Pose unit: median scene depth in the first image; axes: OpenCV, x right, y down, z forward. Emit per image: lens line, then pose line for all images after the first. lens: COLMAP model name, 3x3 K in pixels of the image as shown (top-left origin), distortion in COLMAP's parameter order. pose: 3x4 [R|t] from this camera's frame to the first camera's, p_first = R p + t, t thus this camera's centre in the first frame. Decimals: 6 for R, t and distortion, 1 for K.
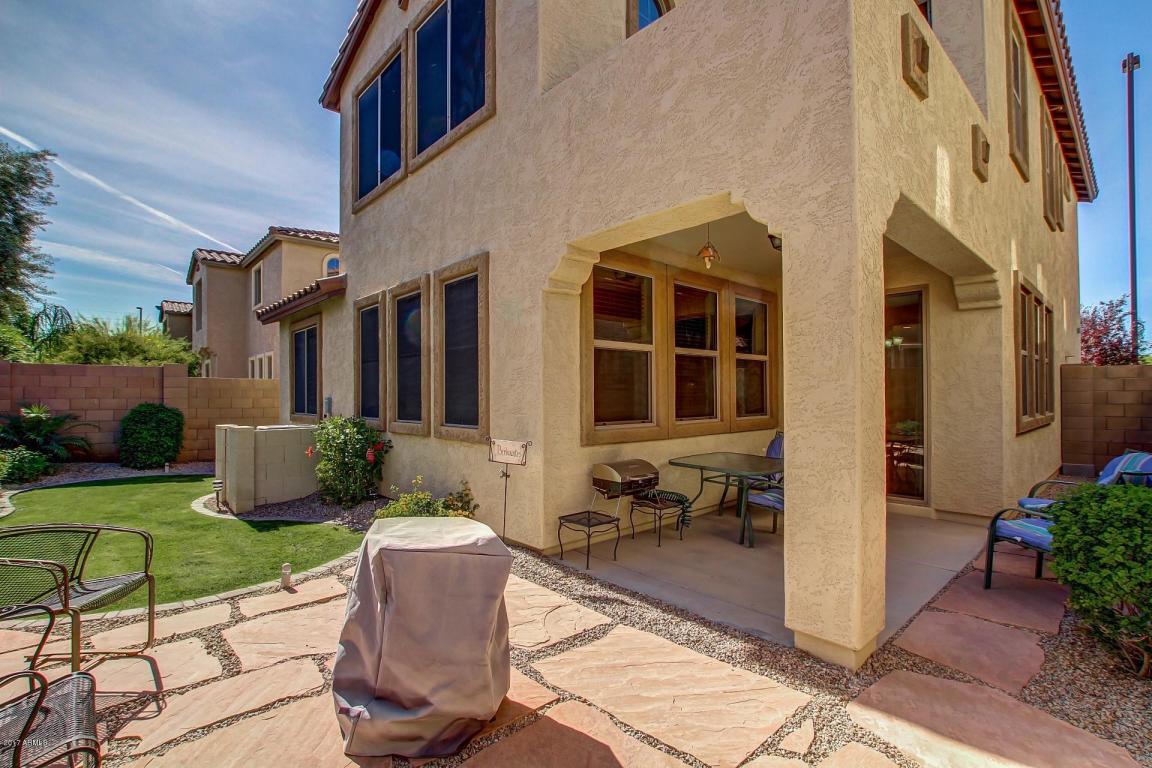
lens RADIAL K [[532.5, 0, 576.6], [0, 532.5, 391.2], [0, 0, 1]] dist [-0.032330, 0.004162]
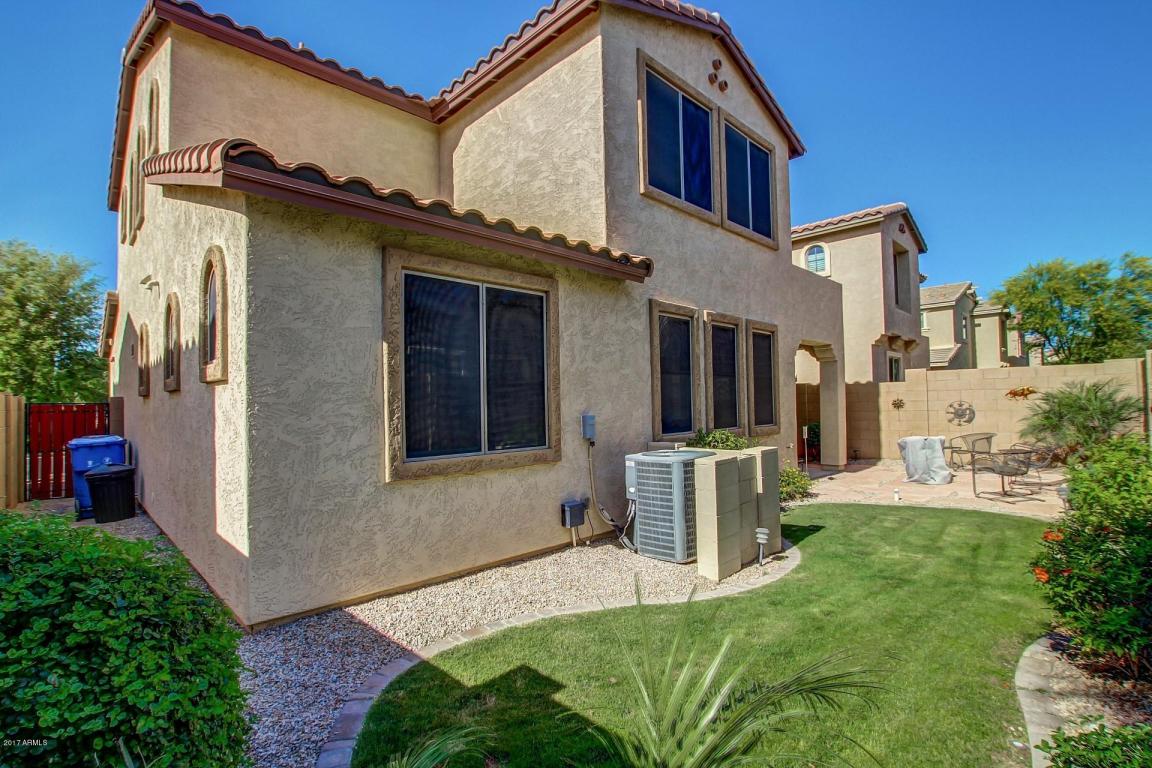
lens RADIAL K [[532.5, 0, 576.3], [0, 532.5, 389.1], [0, 0, 1]] dist [-0.032330, 0.004162]
pose [[-0.029861, 0.035421, 0.998926, -2.146553], [0.008807, 0.999342, -0.035172, 0.004781], [-0.999515, 0.007748, -0.030154, 1.949914]]
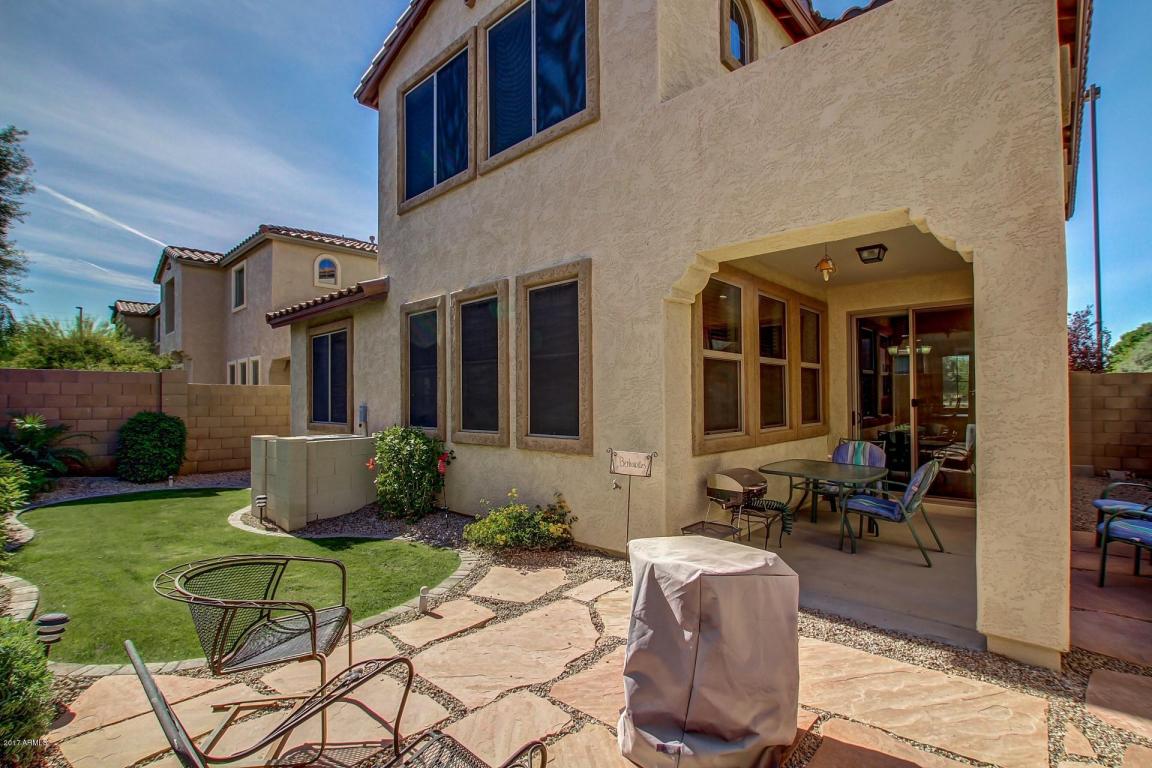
lens RADIAL K [[532.5, 0, 579.7], [0, 532.5, 391.2], [0, 0, 1]] dist [-0.032330, 0.004162]
pose [[0.996643, -0.001007, 0.081862, -0.297871], [0.001655, 0.999968, -0.007848, -0.011410], [-0.081851, 0.007957, 0.996613, 0.028549]]
